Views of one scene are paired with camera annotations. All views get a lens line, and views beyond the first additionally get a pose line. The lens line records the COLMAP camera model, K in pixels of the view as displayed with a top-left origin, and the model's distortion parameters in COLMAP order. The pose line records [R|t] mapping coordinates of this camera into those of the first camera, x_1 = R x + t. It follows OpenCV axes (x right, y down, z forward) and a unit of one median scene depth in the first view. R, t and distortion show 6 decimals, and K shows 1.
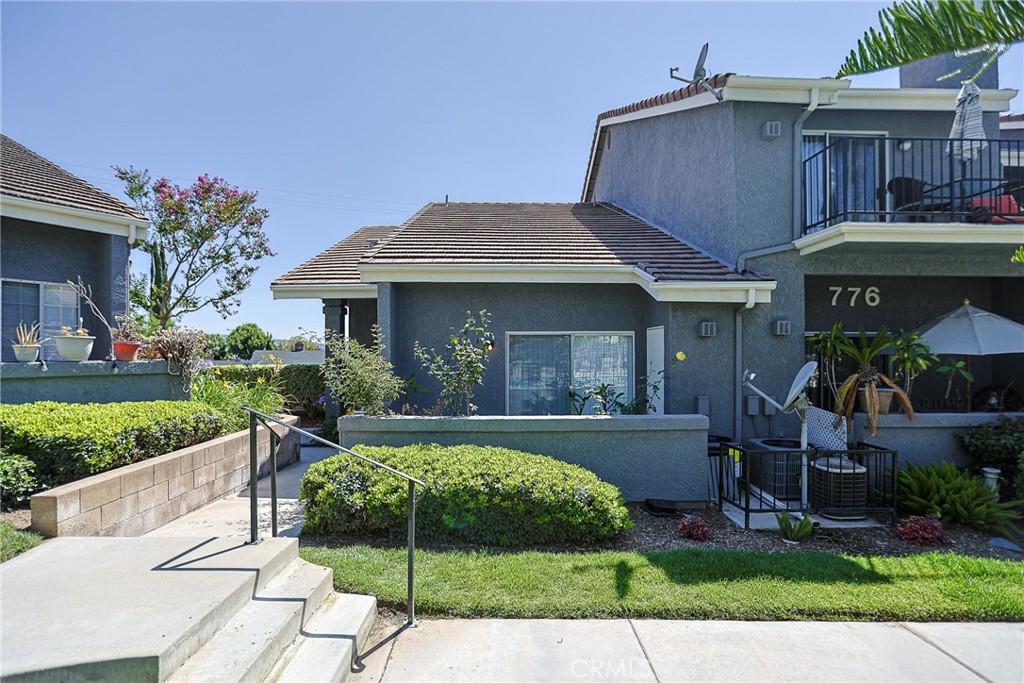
lens RADIAL K [[489.5, 0, 513.0], [0, 489.5, 357.6], [0, 0, 1]] dist [-0.057967, 0.022528]
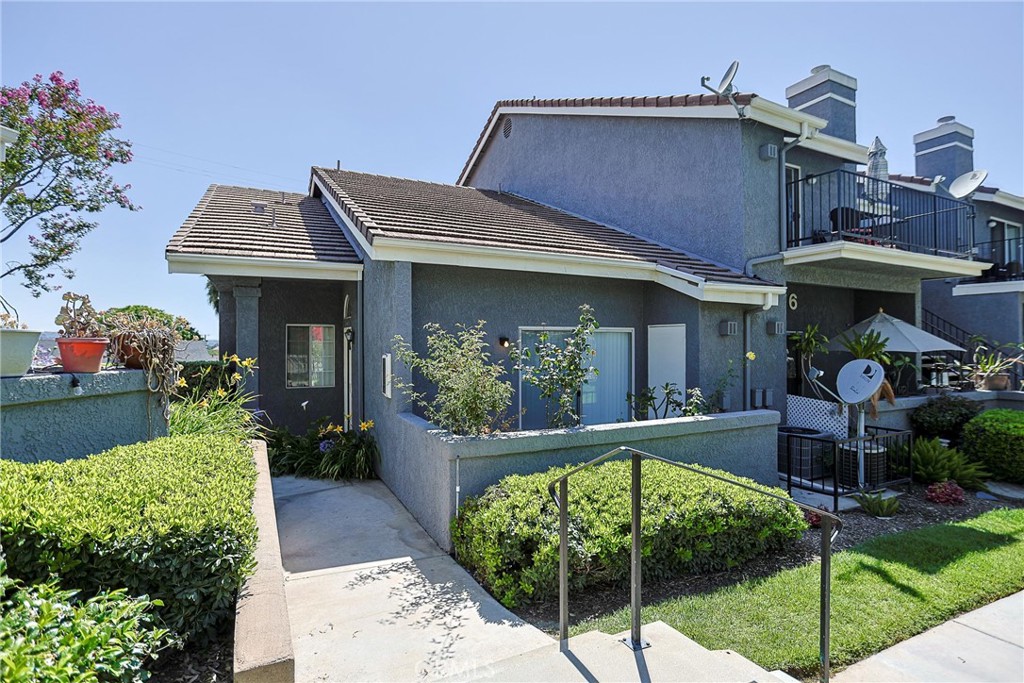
lens RADIAL K [[497.5, 0, 513.9], [0, 497.5, 343.7], [0, 0, 1]] dist [-0.059170, 0.025516]
pose [[0.906083, 0.001502, 0.423098, -0.486258], [0.002109, 0.999965, -0.008067, -0.016936], [-0.423095, 0.008202, 0.906048, 0.219036]]
